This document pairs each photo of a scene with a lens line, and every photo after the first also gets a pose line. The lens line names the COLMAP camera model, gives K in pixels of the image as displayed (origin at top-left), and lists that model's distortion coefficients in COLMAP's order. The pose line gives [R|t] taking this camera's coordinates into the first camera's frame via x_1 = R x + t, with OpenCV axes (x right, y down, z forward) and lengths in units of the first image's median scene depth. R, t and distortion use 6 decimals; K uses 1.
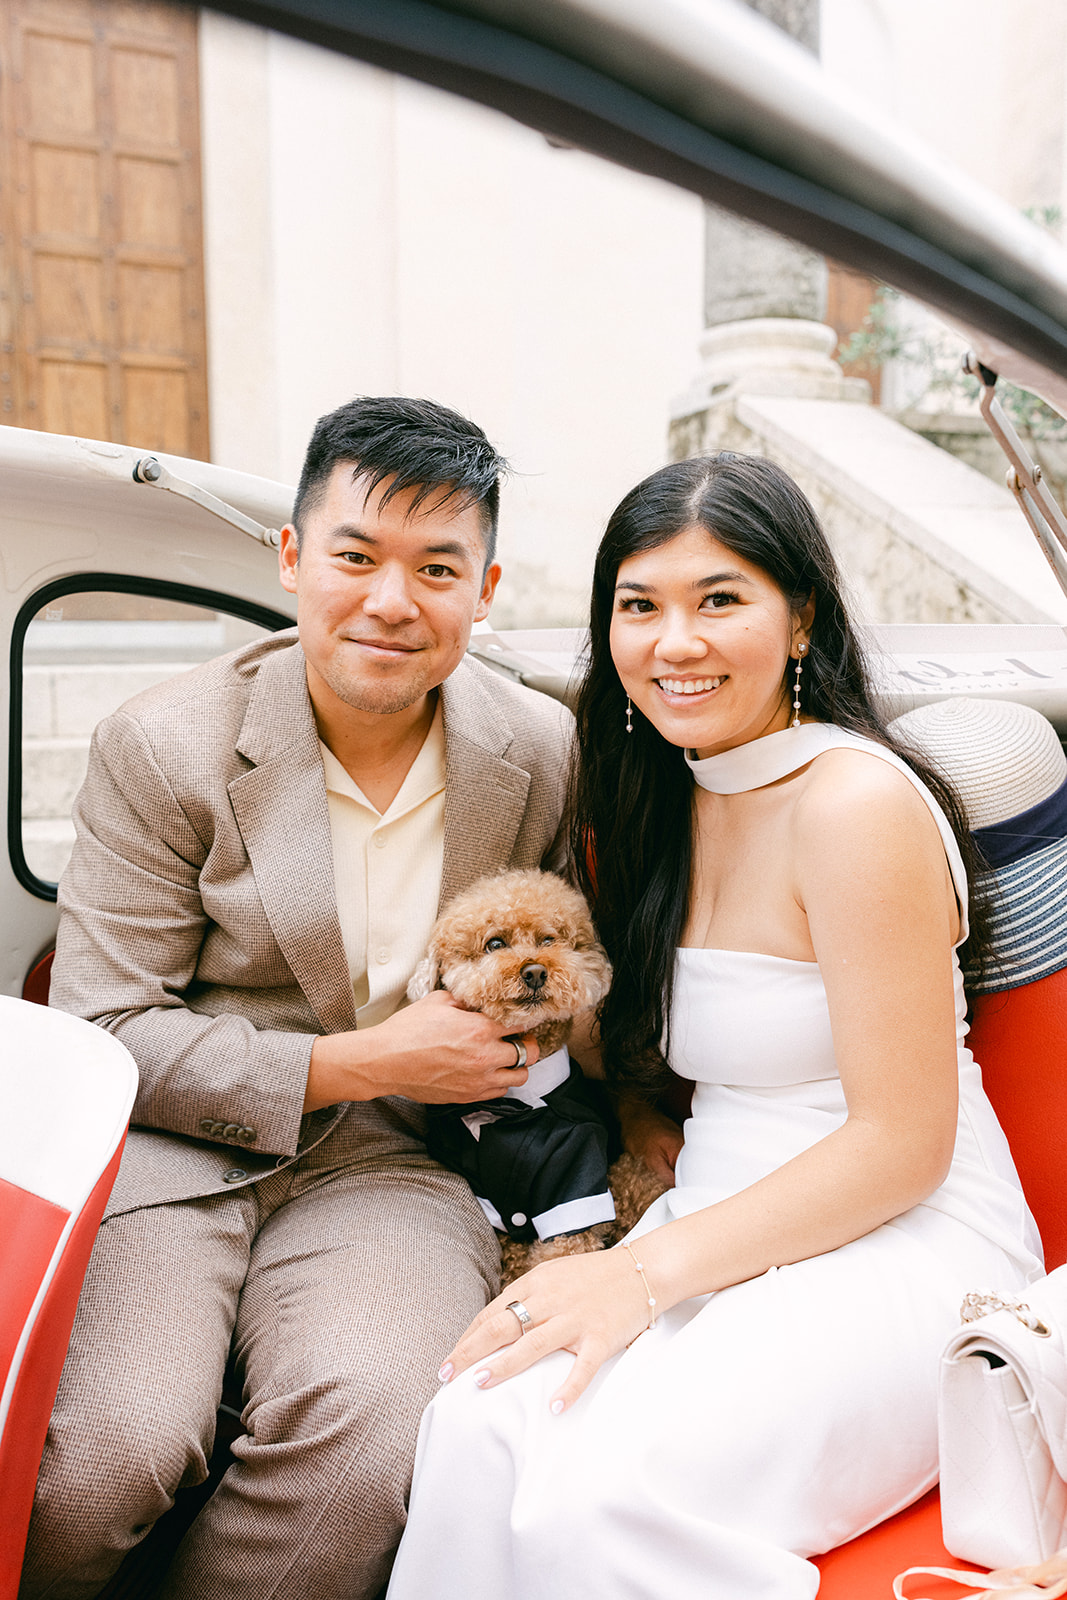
lens RADIAL K [[1375.9, 0, 531.8], [0, 1375.9, 800.0], [0, 0, 1]] dist [-0.000772, -0.018624]
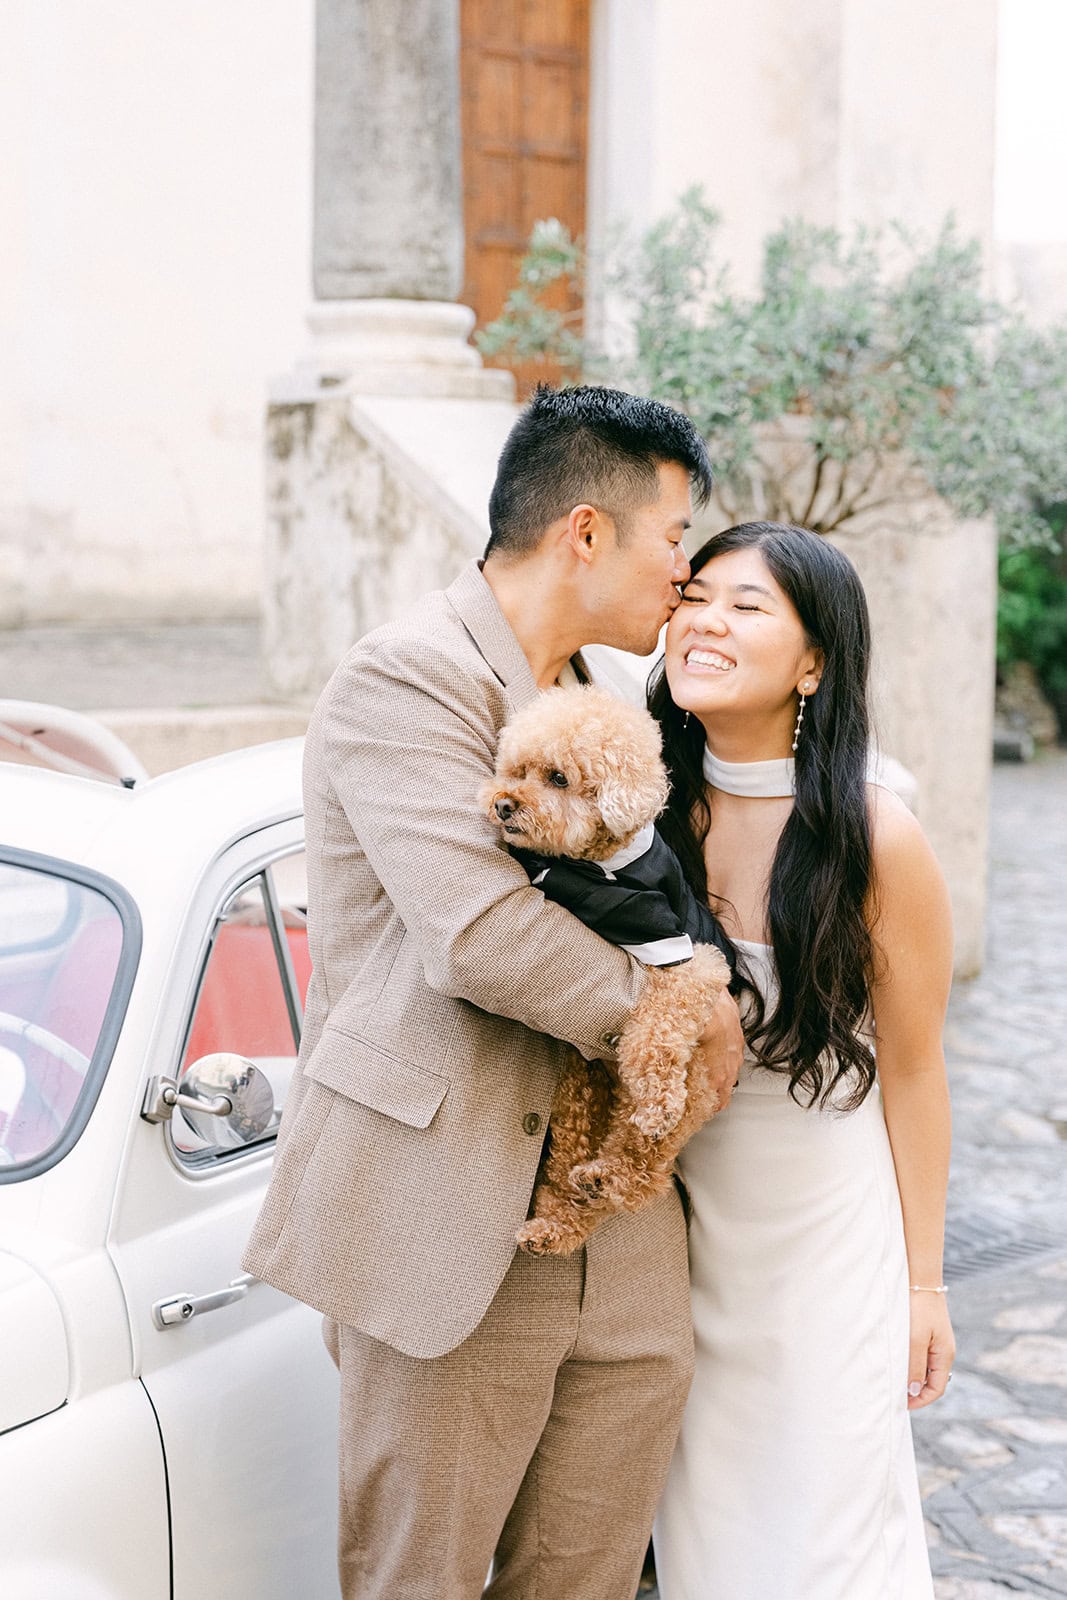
lens RADIAL K [[2883.4, 0, 533.7], [0, 2883.4, 797.3], [0, 0, 1]] dist [0.007285, 0.000000]
pose [[0.980265, 0.003405, 0.197660, -0.079840], [-0.000672, 0.999903, -0.013891, -0.029625], [-0.197688, 0.013484, 0.980172, -0.676532]]
